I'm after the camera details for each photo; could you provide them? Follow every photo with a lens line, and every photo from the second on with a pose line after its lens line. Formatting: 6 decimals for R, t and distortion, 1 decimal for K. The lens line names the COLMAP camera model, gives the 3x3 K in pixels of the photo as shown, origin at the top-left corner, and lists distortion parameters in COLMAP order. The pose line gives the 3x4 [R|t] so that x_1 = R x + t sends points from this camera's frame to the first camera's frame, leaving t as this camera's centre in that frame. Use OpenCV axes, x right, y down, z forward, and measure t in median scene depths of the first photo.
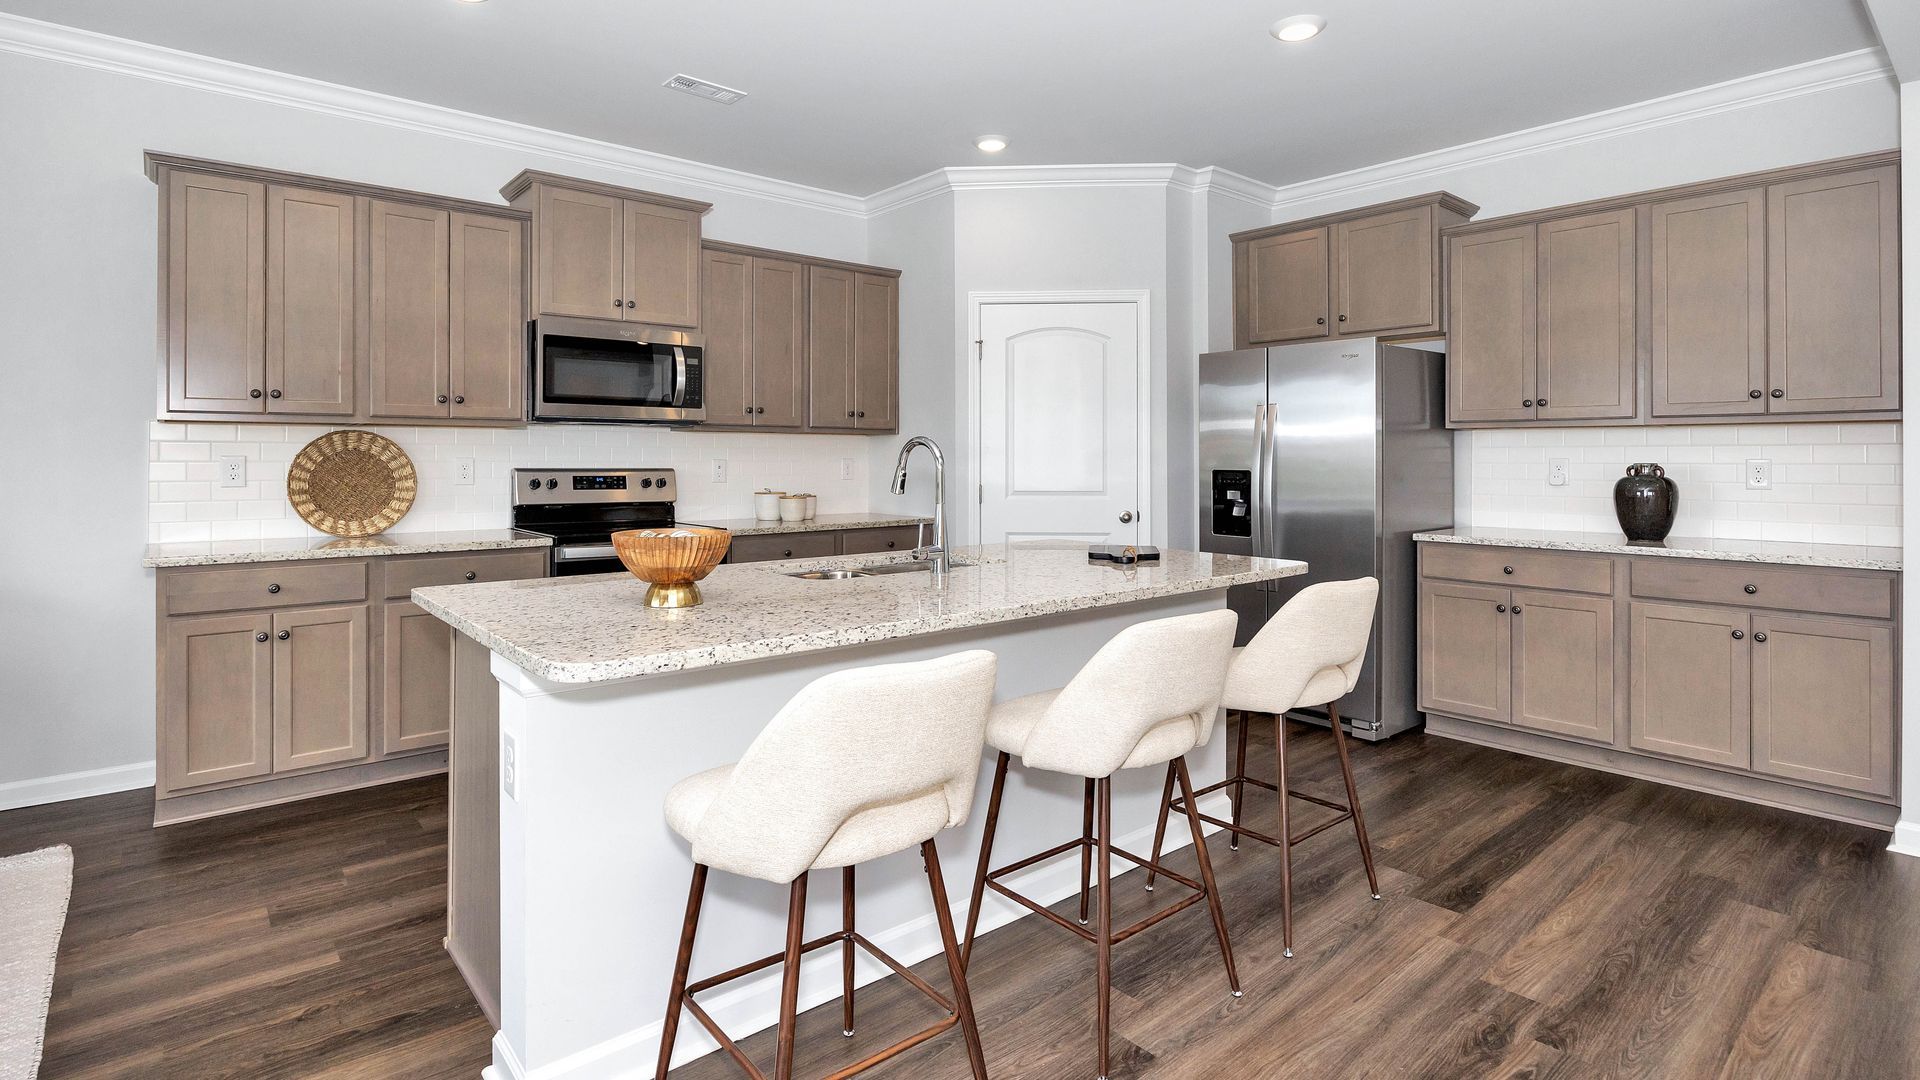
lens RADIAL K [[922.9, 0, 970.0], [0, 922.9, 445.8], [0, 0, 1]] dist [-0.021155, 0.000020]
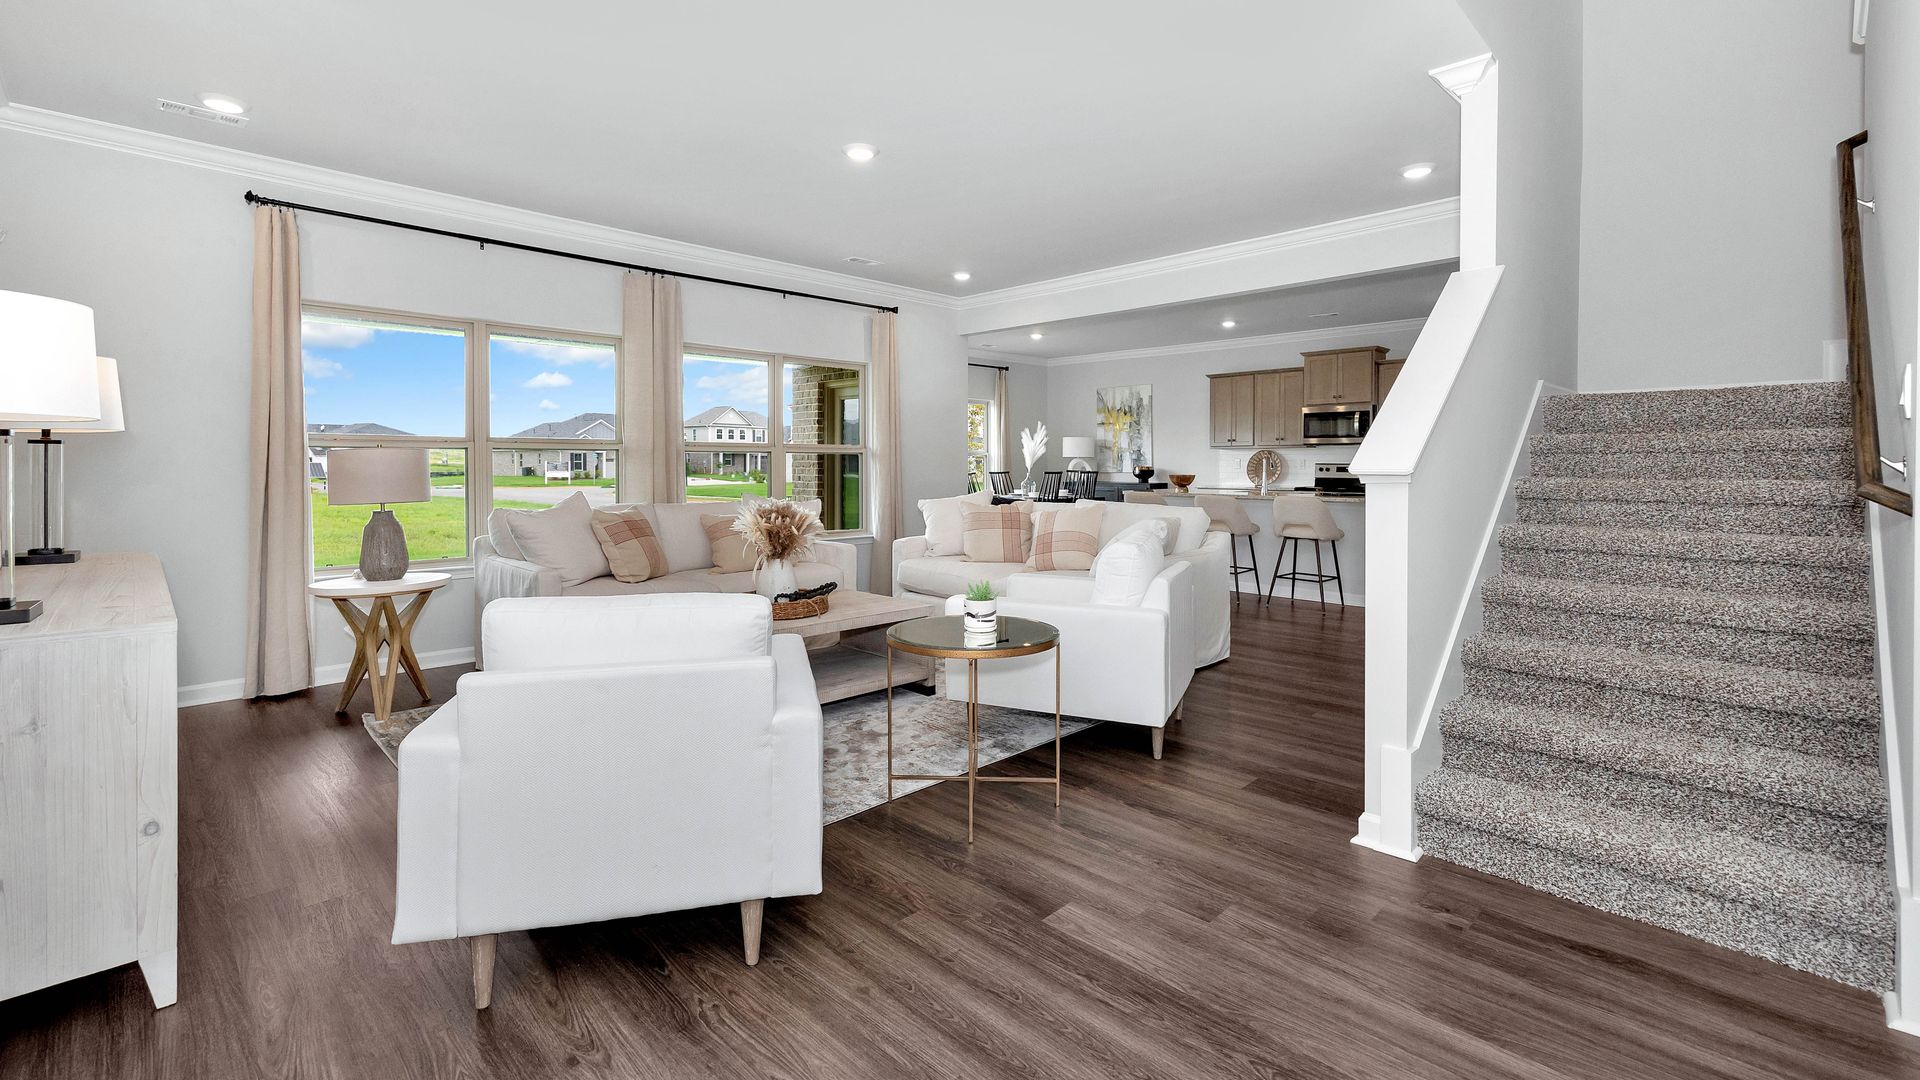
lens RADIAL K [[831.5, 0, 953.8], [0, 831.5, 471.3], [0, 0, 1]] dist [0.012687, 0.000154]
pose [[0.067024, 0.010051, -0.997701, 1.816807], [0.010869, 0.999883, 0.010803, 0.010717], [0.997692, -0.011568, 0.066907, -0.183087]]
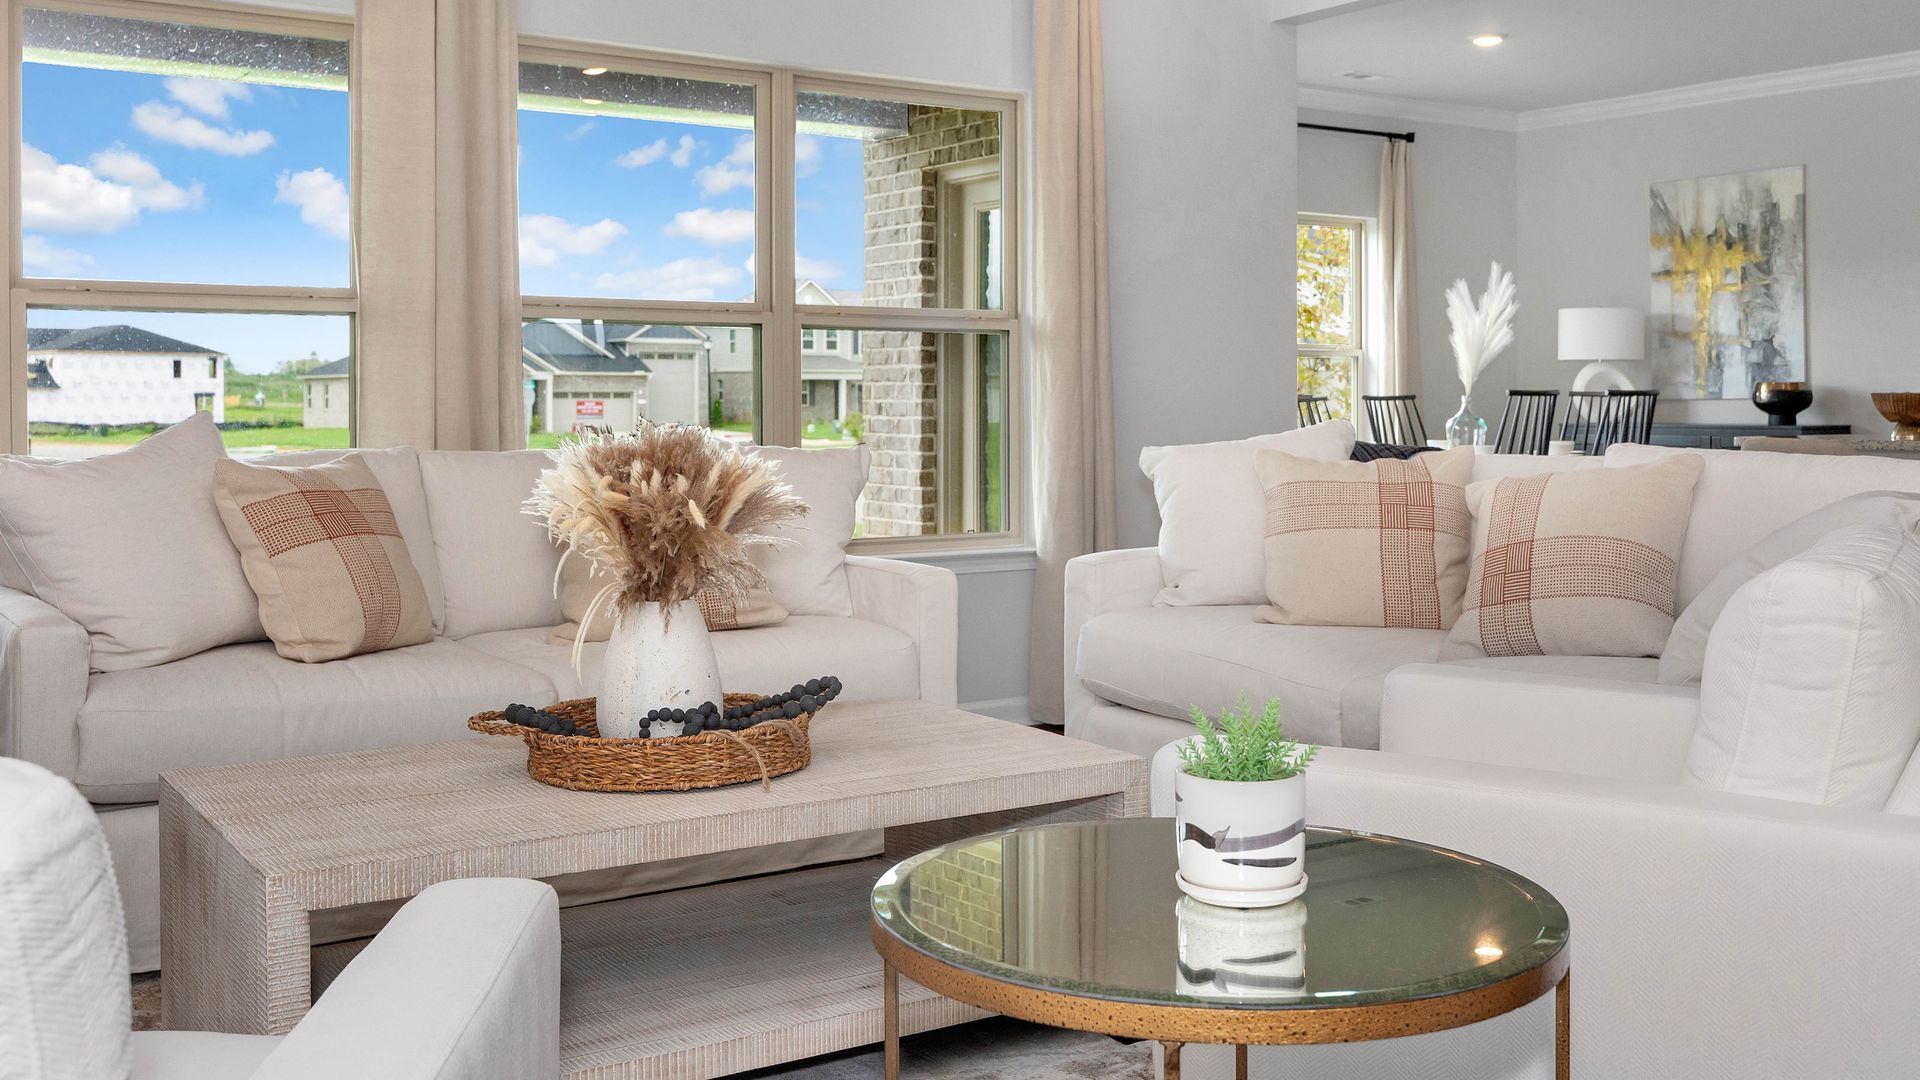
lens RADIAL K [[1828.7, 0, 950.3], [0, 1828.7, 407.3], [0, 0, 1]] dist [0.006214, 0.000000]
pose [[-0.120932, 0.002412, -0.992658, 1.507243], [0.012129, 0.999926, 0.000952, 0.048481], [0.992587, -0.011925, -0.120952, -0.127441]]
